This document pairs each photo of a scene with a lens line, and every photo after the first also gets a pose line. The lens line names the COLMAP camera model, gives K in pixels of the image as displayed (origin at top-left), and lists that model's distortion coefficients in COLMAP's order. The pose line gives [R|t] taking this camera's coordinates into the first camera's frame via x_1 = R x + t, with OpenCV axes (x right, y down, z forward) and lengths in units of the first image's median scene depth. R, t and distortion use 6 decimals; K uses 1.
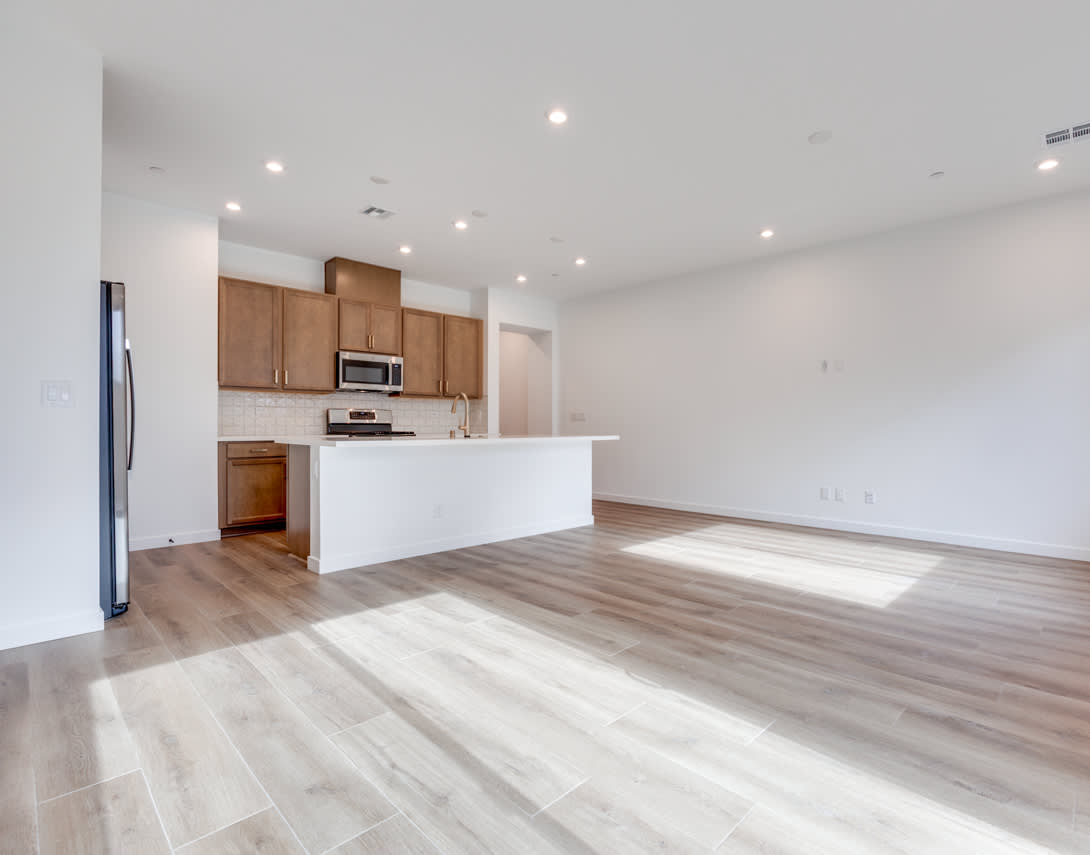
lens RADIAL K [[576.8, 0, 564.6], [0, 576.8, 423.3], [0, 0, 1]] dist [0.003149, 0.000165]
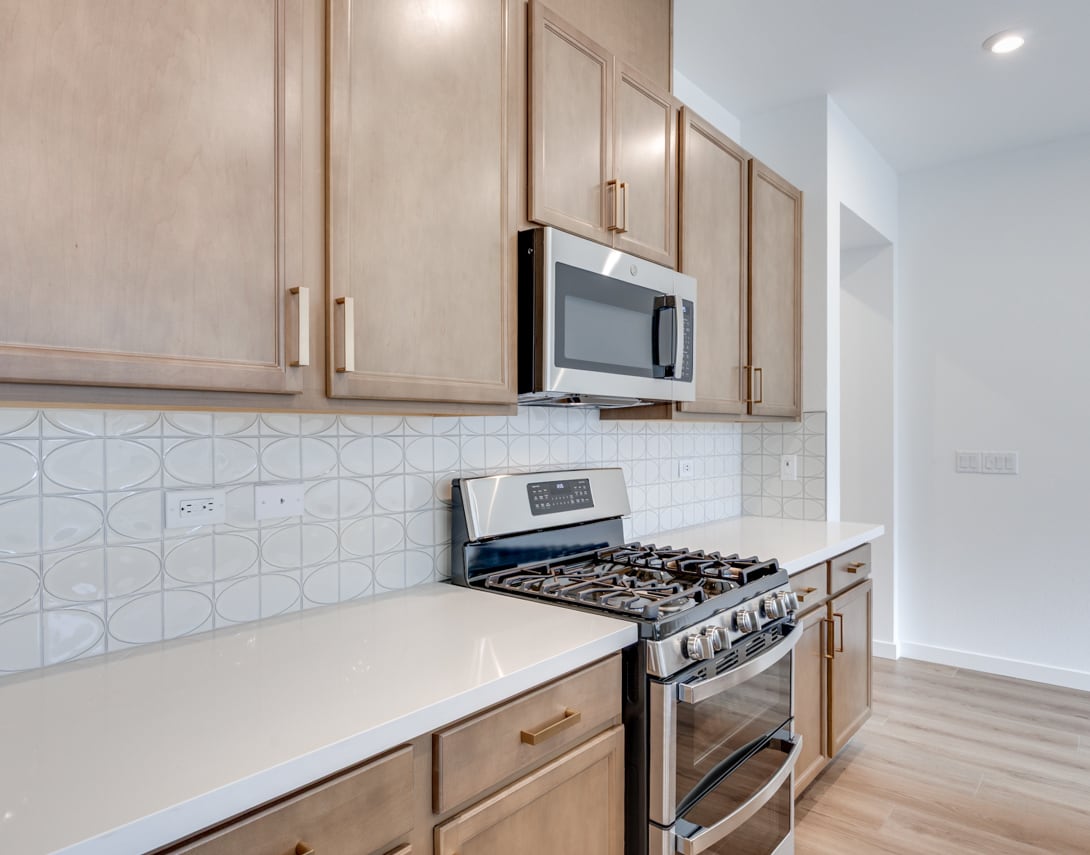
lens RADIAL K [[726.4, 0, 545.0], [0, 726.4, 427.5], [0, 0, 1]] dist [-0.004628, -0.000310]
pose [[0.992618, 0.003333, 0.121238, -0.410534], [-0.004095, 0.999973, 0.006035, -0.047252], [-0.121215, -0.006487, 0.992605, 0.695918]]
